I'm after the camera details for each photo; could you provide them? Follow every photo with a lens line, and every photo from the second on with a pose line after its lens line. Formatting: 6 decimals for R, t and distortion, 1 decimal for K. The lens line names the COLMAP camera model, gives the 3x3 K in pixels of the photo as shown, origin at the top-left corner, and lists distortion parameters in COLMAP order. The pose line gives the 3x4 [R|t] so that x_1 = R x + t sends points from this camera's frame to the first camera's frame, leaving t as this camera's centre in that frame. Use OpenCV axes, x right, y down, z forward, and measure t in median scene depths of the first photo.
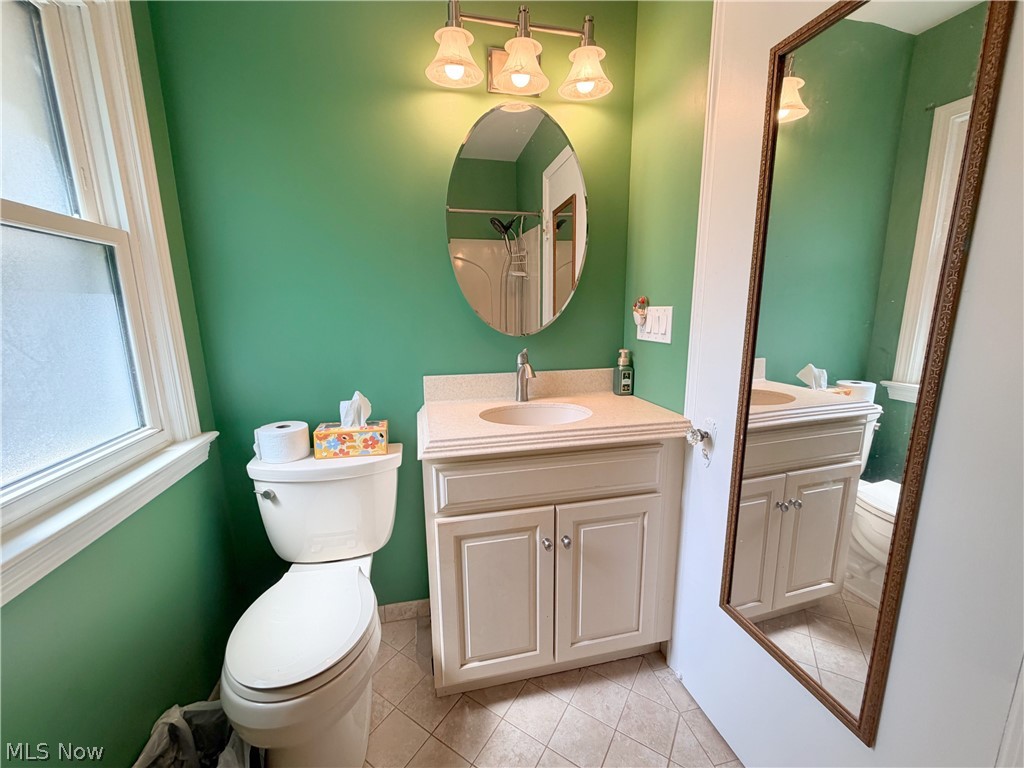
lens RADIAL K [[410.4, 0, 508.0], [0, 410.4, 381.7], [0, 0, 1]] dist [0.003046, 0.000989]
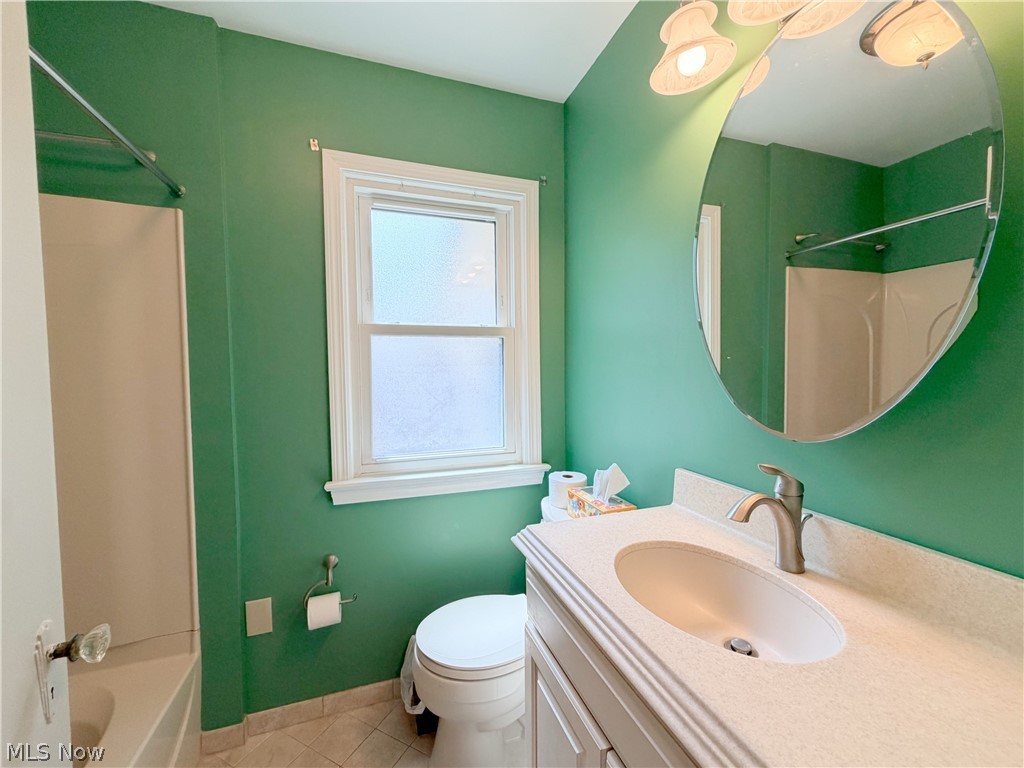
lens RADIAL K [[410.4, 0, 509.1], [0, 410.4, 389.4], [0, 0, 1]] dist [0.003046, 0.000989]
pose [[0.097766, 0.056543, -0.993602, 0.557448], [-0.171543, 0.984399, 0.039141, -0.145711], [0.980314, 0.166619, 0.105940, 0.679872]]
